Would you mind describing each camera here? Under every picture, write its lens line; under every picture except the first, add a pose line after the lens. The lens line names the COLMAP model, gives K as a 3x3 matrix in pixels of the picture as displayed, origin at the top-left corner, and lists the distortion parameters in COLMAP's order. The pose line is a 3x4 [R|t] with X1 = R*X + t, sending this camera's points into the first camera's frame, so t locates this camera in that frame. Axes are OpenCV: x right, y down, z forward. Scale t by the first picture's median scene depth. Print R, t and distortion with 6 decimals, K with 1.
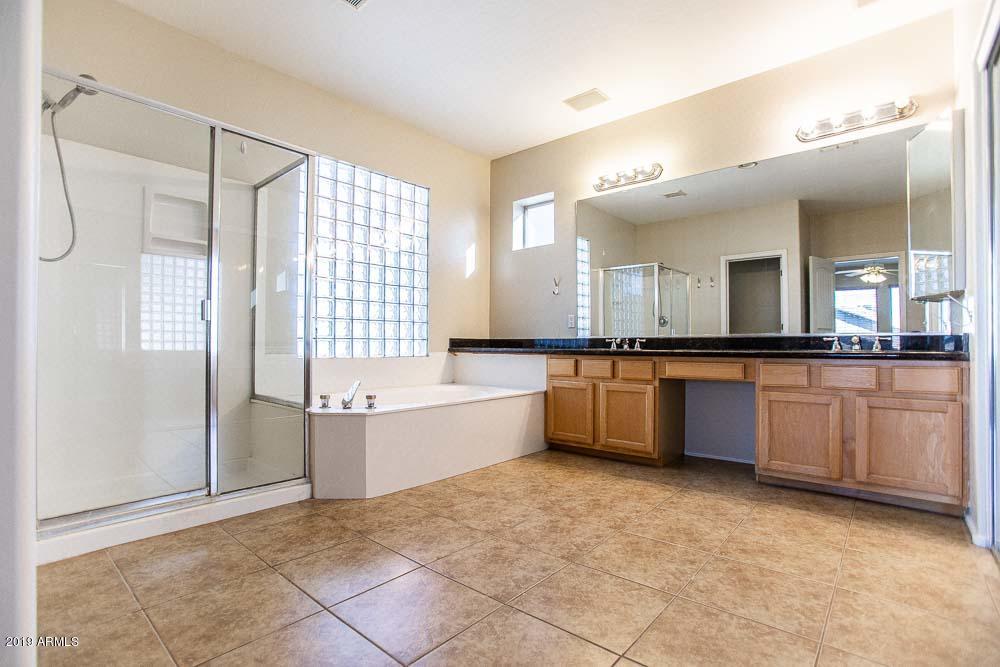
lens RADIAL K [[472.4, 0, 495.4], [0, 472.4, 339.4], [0, 0, 1]] dist [-0.047961, 0.000382]
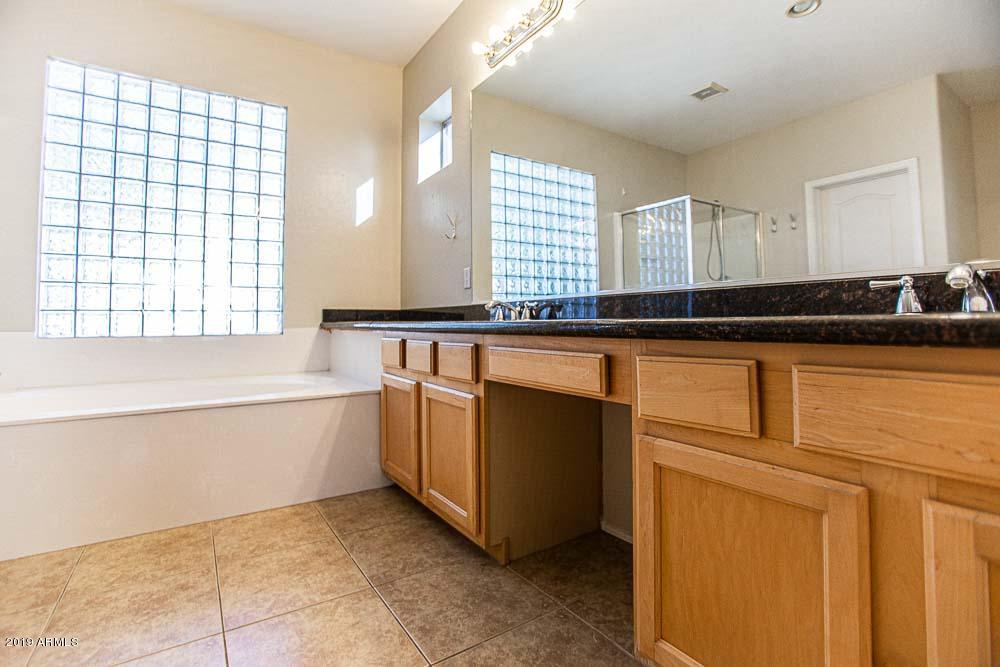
lens RADIAL K [[469.2, 0, 489.7], [0, 469.2, 303.0], [0, 0, 1]] dist [-0.063519, 0.022120]
pose [[0.961127, -0.021299, -0.275283, 0.447179], [0.013387, 0.999442, -0.030590, 0.017341], [0.275781, 0.025715, 0.960877, 0.499413]]
